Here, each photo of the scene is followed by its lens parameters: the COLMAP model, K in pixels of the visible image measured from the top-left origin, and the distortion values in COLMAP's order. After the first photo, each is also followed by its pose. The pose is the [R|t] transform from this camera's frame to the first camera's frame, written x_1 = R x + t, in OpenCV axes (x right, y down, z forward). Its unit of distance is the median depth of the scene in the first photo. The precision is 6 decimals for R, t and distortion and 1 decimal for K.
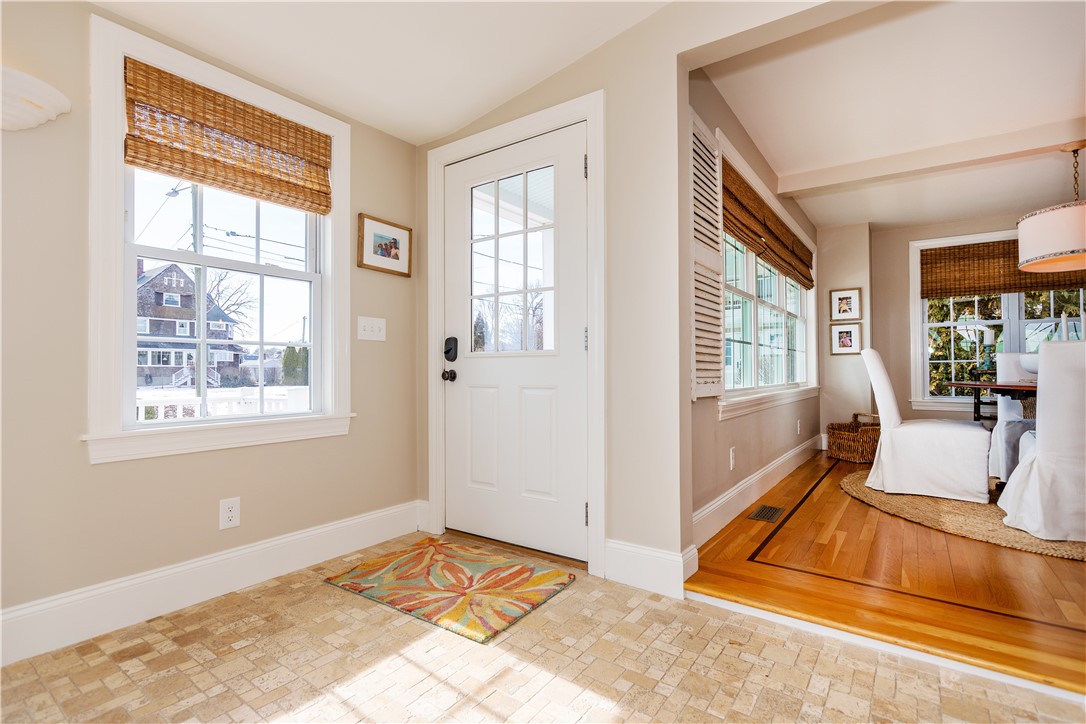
lens RADIAL K [[519.1, 0, 544.9], [0, 519.1, 358.8], [0, 0, 1]] dist [0.004822, 0.000391]
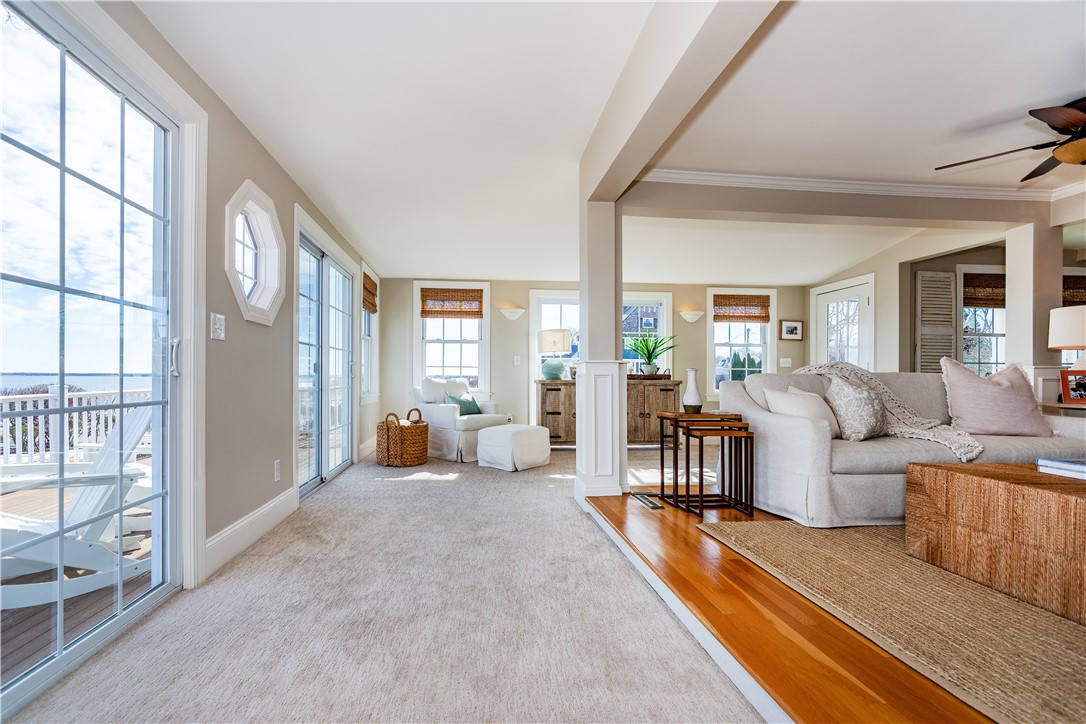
lens RADIAL K [[486.6, 0, 546.4], [0, 486.6, 366.1], [0, 0, 1]] dist [0.003421, 0.000188]
pose [[0.662629, 0.003101, -0.748941, 0.739558], [0.004057, 0.999962, 0.007729, -0.063448], [0.748937, -0.008160, 0.662591, -1.604234]]
